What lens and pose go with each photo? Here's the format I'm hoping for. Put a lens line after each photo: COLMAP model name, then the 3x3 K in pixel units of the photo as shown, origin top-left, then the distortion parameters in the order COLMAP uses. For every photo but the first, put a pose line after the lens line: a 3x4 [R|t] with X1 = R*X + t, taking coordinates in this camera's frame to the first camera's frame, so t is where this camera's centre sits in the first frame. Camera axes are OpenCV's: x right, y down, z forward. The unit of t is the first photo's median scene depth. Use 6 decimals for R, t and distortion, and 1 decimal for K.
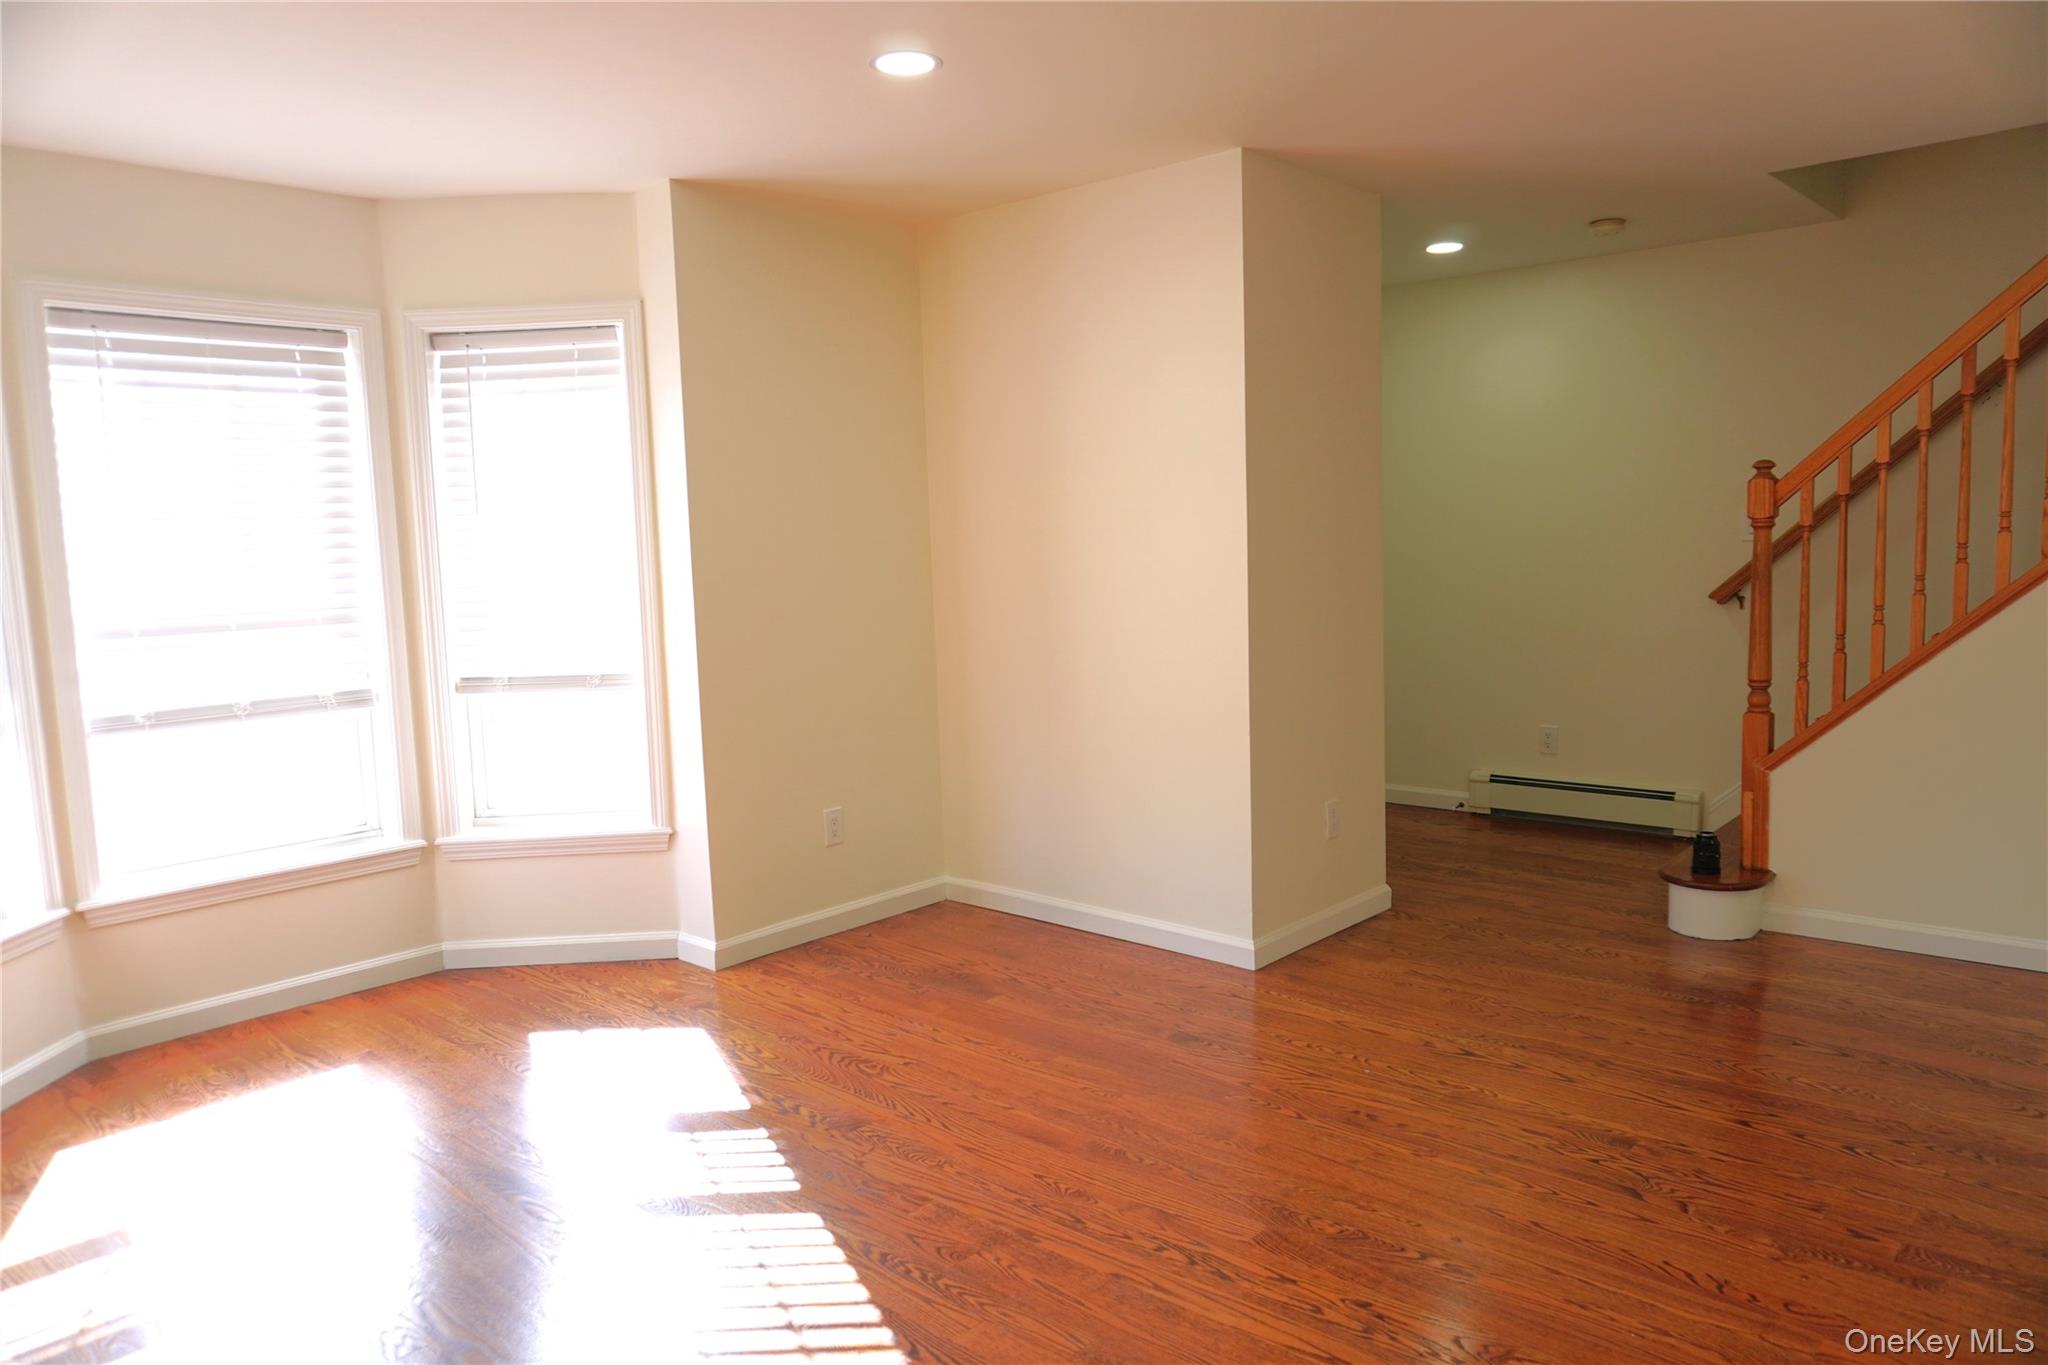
lens RADIAL K [[1367.4, 0, 1022.6], [0, 1367.4, 683.0], [0, 0, 1]] dist [-0.030753, 0.005201]
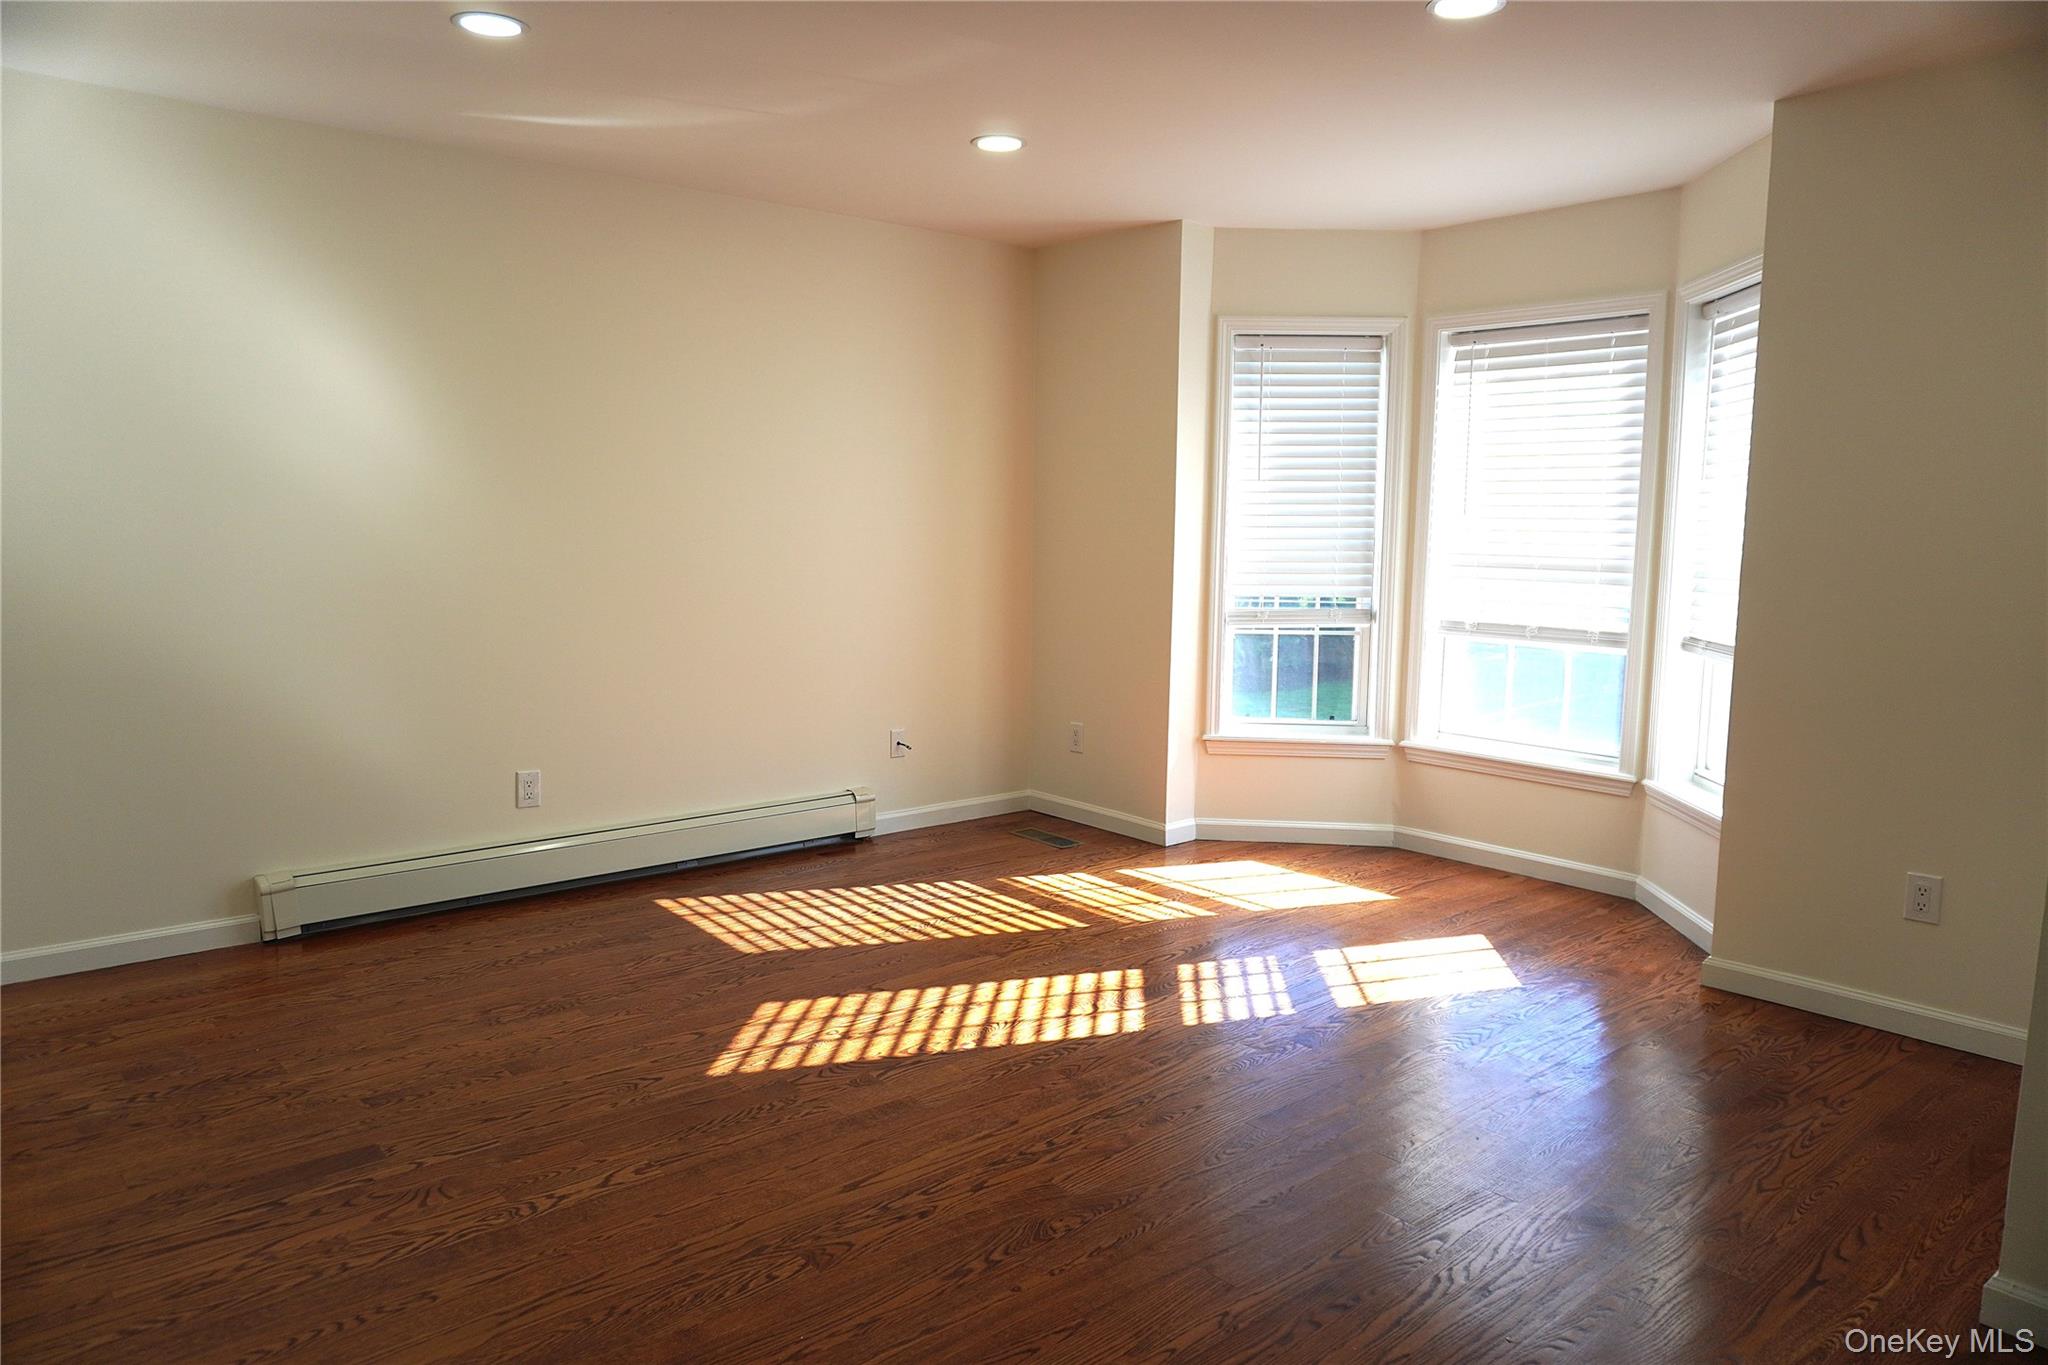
lens RADIAL K [[1367.4, 0, 1025.4], [0, 1367.4, 675.8], [0, 0, 1]] dist [-0.030753, 0.005201]
pose [[-0.122917, 0.143983, -0.981917, 0.736414], [-0.117457, 0.980355, 0.158458, -0.086152], [0.985442, 0.134810, -0.103590, 0.671107]]
